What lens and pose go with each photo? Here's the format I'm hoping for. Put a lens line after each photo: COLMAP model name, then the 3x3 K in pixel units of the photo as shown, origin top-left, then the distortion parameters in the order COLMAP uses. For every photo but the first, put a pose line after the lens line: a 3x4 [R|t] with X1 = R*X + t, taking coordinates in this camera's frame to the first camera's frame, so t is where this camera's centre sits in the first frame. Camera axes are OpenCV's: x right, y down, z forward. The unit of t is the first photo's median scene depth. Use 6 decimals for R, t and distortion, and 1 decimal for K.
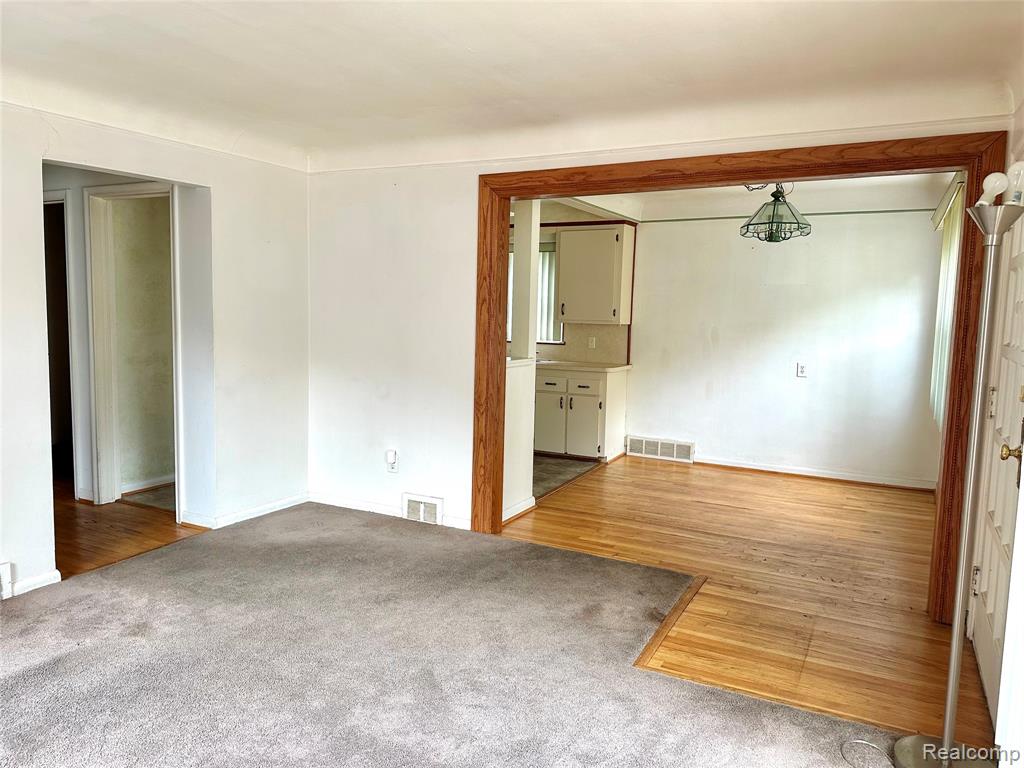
lens RADIAL K [[726.9, 0, 514.5], [0, 726.9, 380.6], [0, 0, 1]] dist [0.114429, -0.171765]
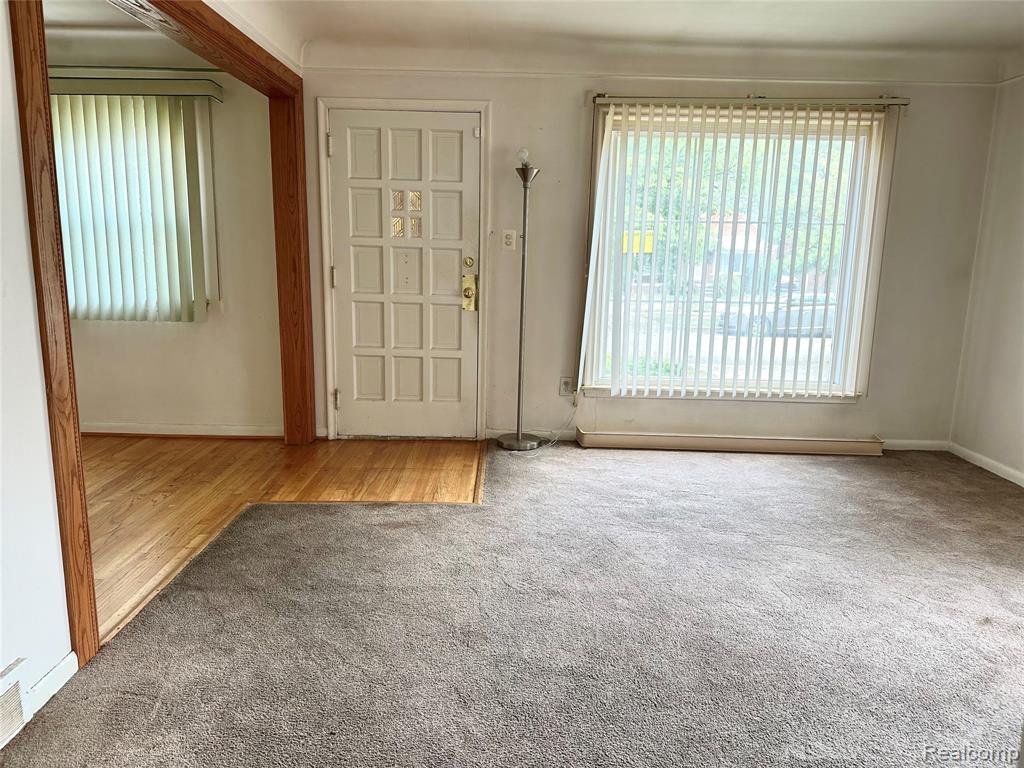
lens RADIAL K [[726.9, 0, 514.5], [0, 726.9, 380.6], [0, 0, 1]] dist [0.114429, -0.171765]
pose [[-0.470404, -0.186979, 0.862415, -0.645889], [0.063768, 0.967537, 0.244552, -0.079853], [-0.880144, 0.170033, -0.443210, 1.069225]]
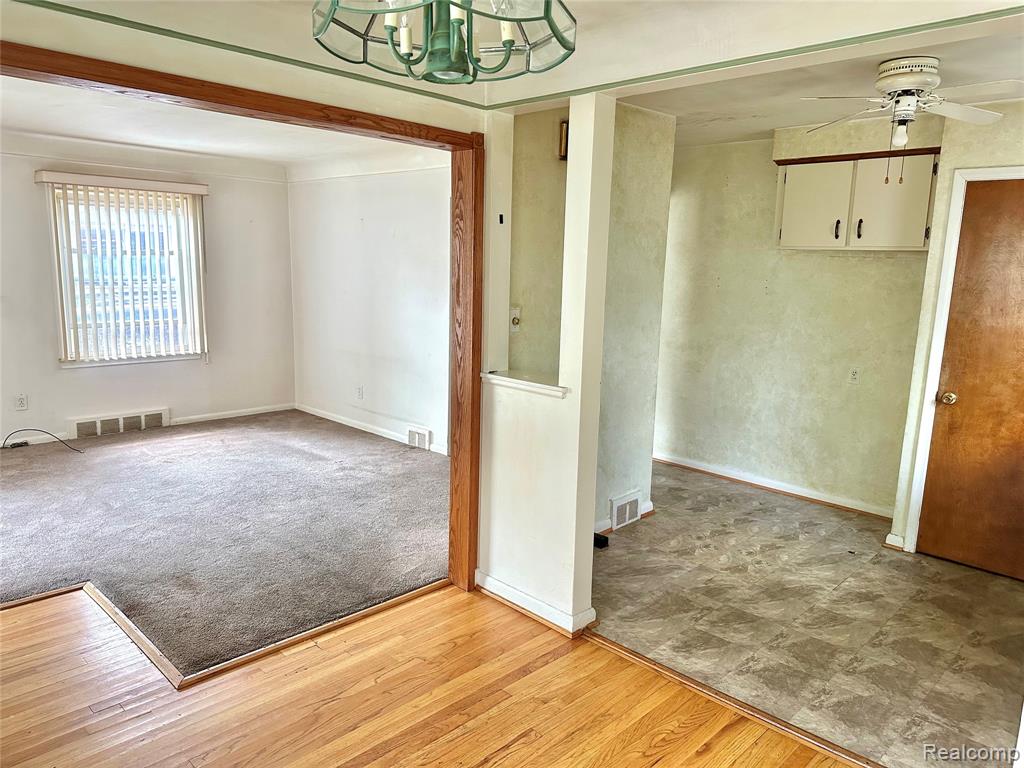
lens RADIAL K [[726.9, 0, 514.5], [0, 726.9, 380.6], [0, 0, 1]] dist [0.114429, -0.171765]
pose [[-0.285898, 0.130402, -0.949346, 0.772574], [-0.139759, 0.974430, 0.175937, -0.174827], [0.948014, 0.182980, -0.260362, 1.403967]]
